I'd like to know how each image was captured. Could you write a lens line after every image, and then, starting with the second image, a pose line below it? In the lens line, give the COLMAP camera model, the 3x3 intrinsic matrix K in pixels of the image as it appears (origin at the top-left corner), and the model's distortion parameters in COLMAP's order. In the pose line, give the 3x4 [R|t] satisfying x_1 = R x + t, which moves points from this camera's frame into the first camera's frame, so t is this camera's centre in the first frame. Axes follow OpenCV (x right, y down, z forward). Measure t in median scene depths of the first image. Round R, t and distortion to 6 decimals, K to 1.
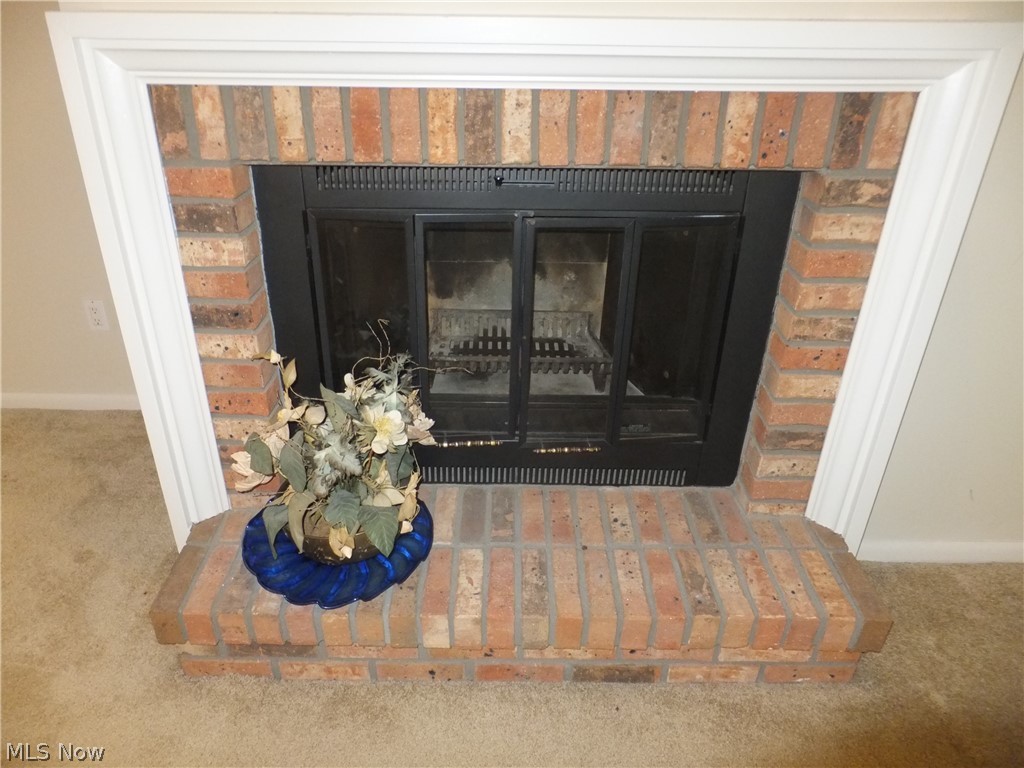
lens RADIAL K [[711.2, 0, 512.0], [0, 711.2, 384.0], [0, 0, 1]] dist [-0.003152, -0.000051]
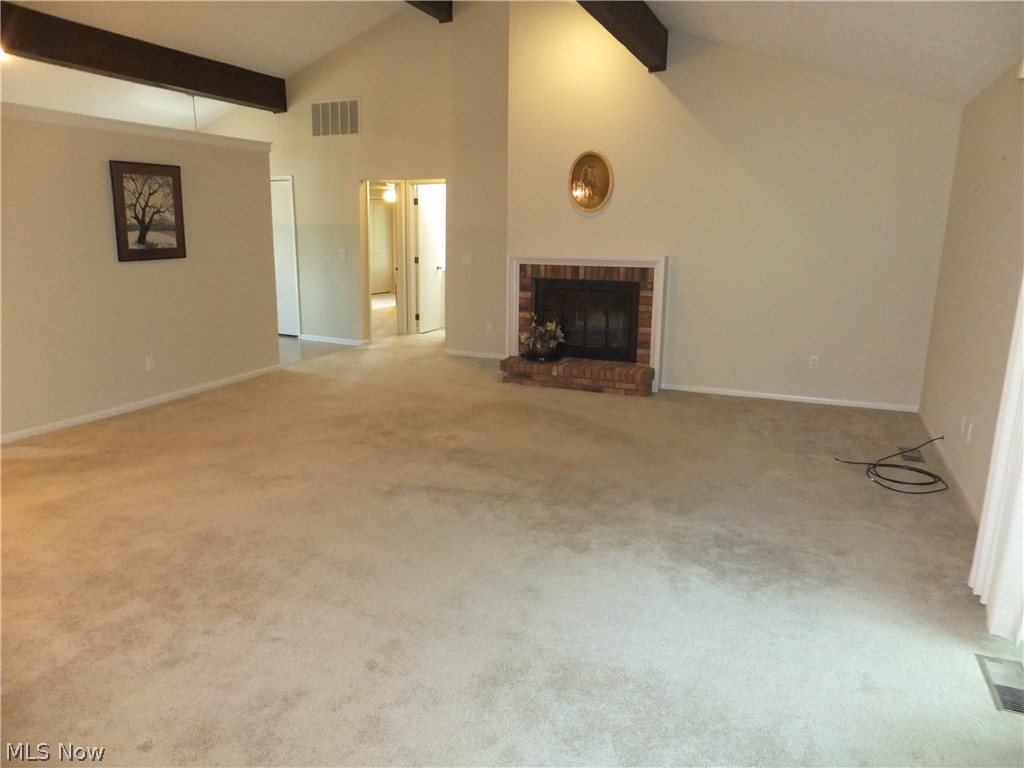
lens RADIAL K [[711.2, 0, 512.0], [0, 711.2, 384.0], [0, 0, 1]] dist [-0.003152, -0.000051]
pose [[0.922140, 0.080745, -0.378336, 1.582903], [-0.175574, 0.958805, -0.223307, 1.698938], [0.344719, 0.272346, 0.898330, -3.693454]]
